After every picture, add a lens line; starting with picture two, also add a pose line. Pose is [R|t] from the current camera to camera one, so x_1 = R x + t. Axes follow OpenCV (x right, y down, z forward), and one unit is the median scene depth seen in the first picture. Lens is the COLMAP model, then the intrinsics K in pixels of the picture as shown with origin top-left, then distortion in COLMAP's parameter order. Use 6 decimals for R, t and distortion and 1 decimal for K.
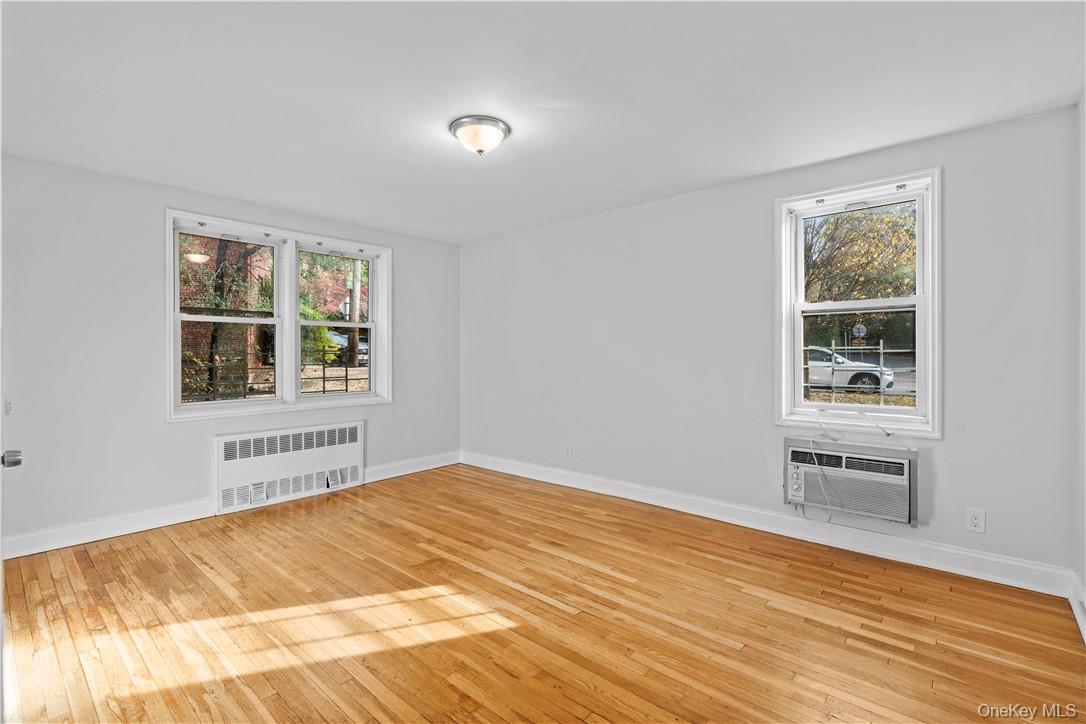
lens RADIAL K [[490.8, 0, 543.0], [0, 490.8, 362.0], [0, 0, 1]] dist [-0.002302, 0.000073]
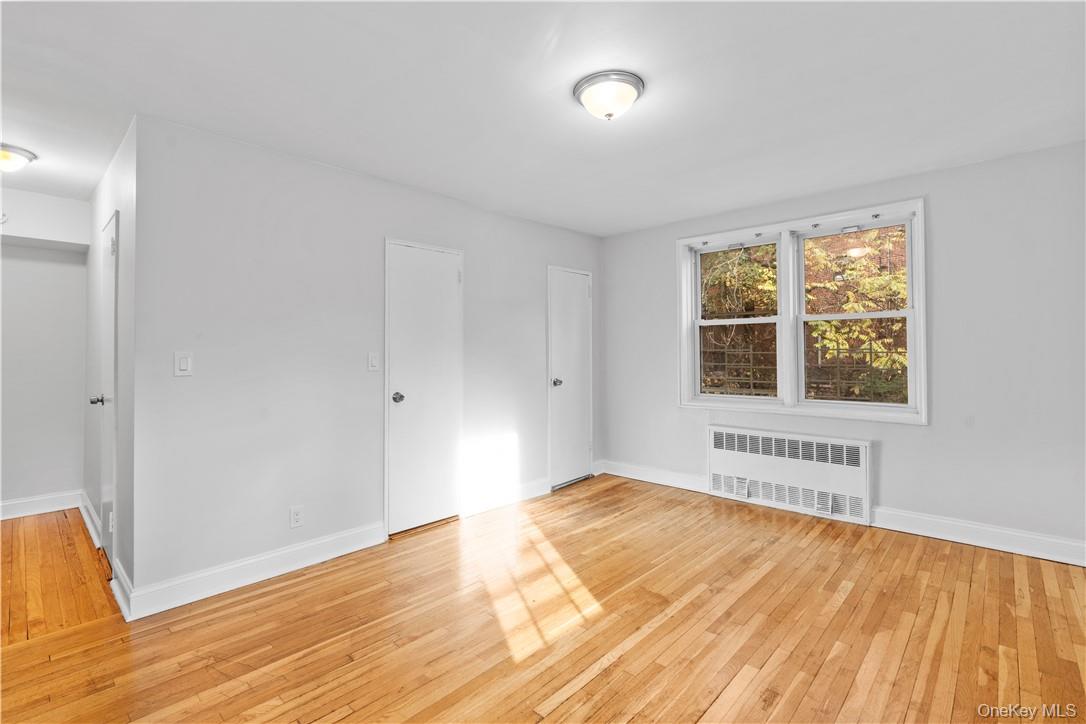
lens RADIAL K [[497.3, 0, 542.5], [0, 497.3, 345.9], [0, 0, 1]] dist [0.001044, 0.000117]
pose [[-0.028906, -0.014277, -0.999480, 0.587733], [-0.010134, 0.999851, -0.013989, -0.015432], [0.999531, 0.009724, -0.029047, 0.736998]]
